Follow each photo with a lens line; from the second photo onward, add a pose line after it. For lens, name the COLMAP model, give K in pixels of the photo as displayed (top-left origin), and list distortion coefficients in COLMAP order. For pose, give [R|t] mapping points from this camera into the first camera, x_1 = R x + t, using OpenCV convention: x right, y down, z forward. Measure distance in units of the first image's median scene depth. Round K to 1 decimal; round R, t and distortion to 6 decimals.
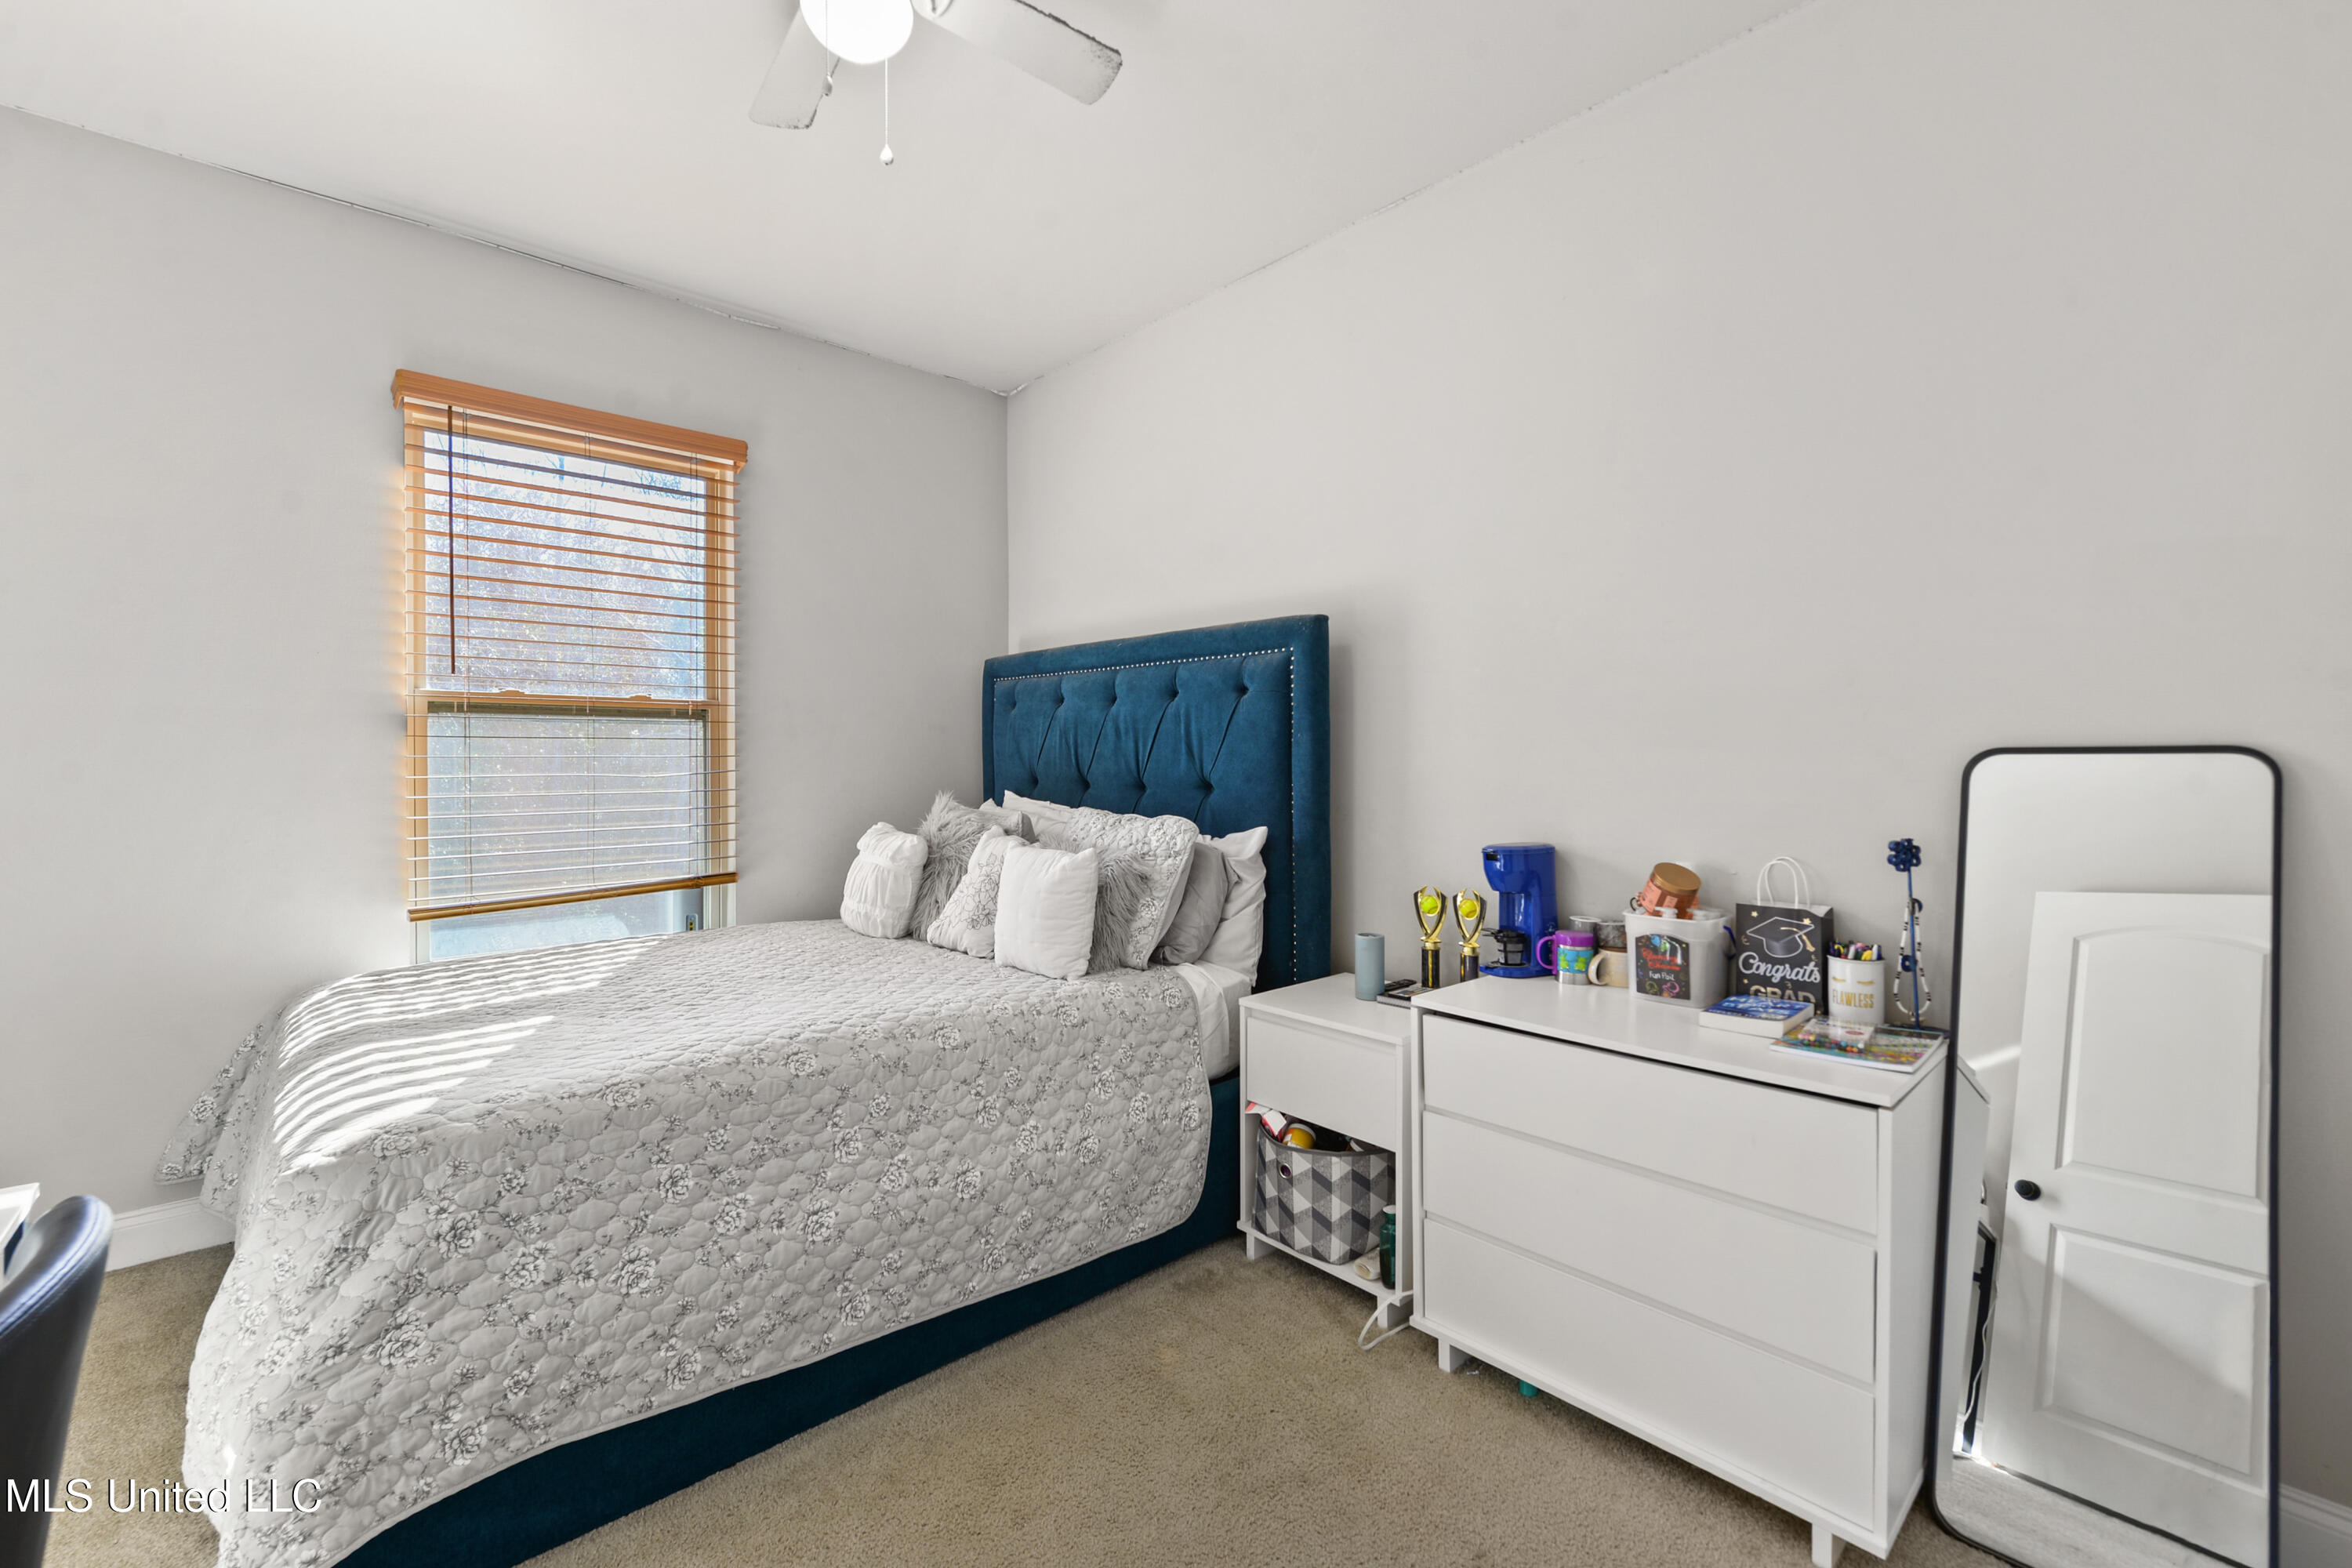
lens RADIAL K [[993.2, 0, 1169.8], [0, 993.2, 747.6], [0, 0, 1]] dist [0.000245, 0.000023]
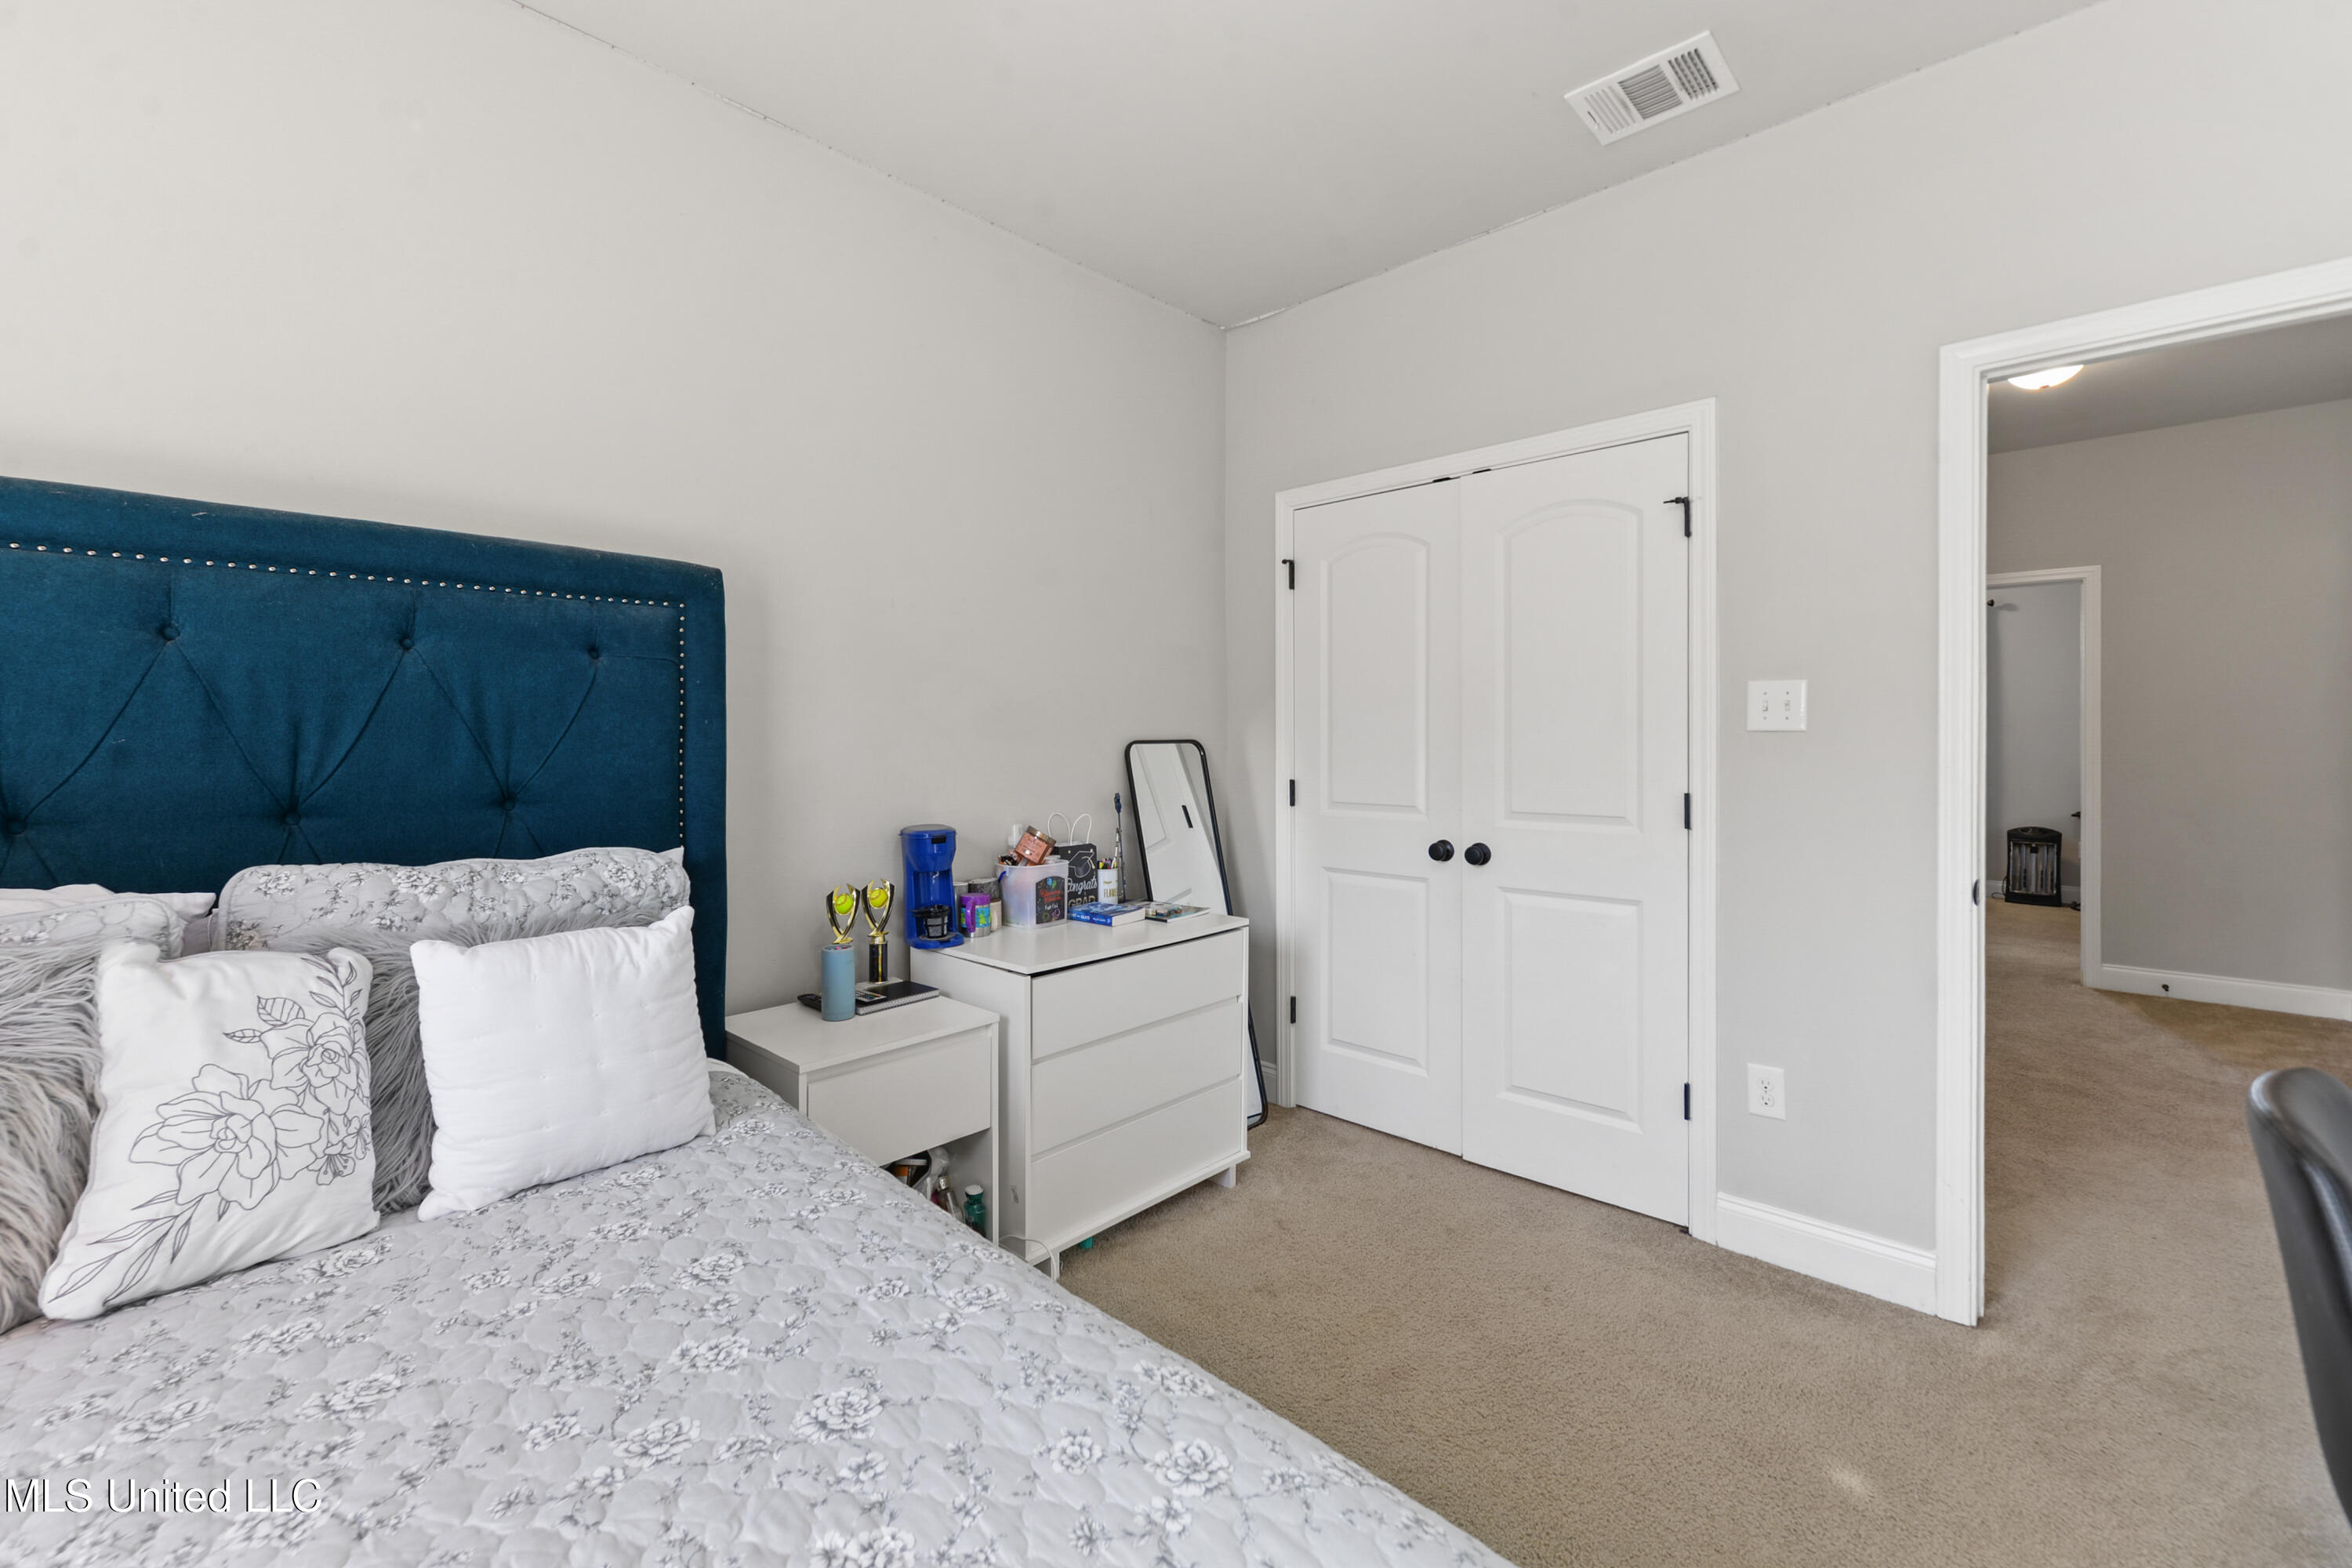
lens RADIAL K [[993.2, 0, 1169.8], [0, 993.2, 747.6], [0, 0, 1]] dist [0.000245, 0.000023]
pose [[-0.065993, -0.006504, 0.997799, -0.727818], [0.001964, 0.999976, 0.006648, 0.003950], [-0.997818, 0.002398, -0.065978, 0.781042]]
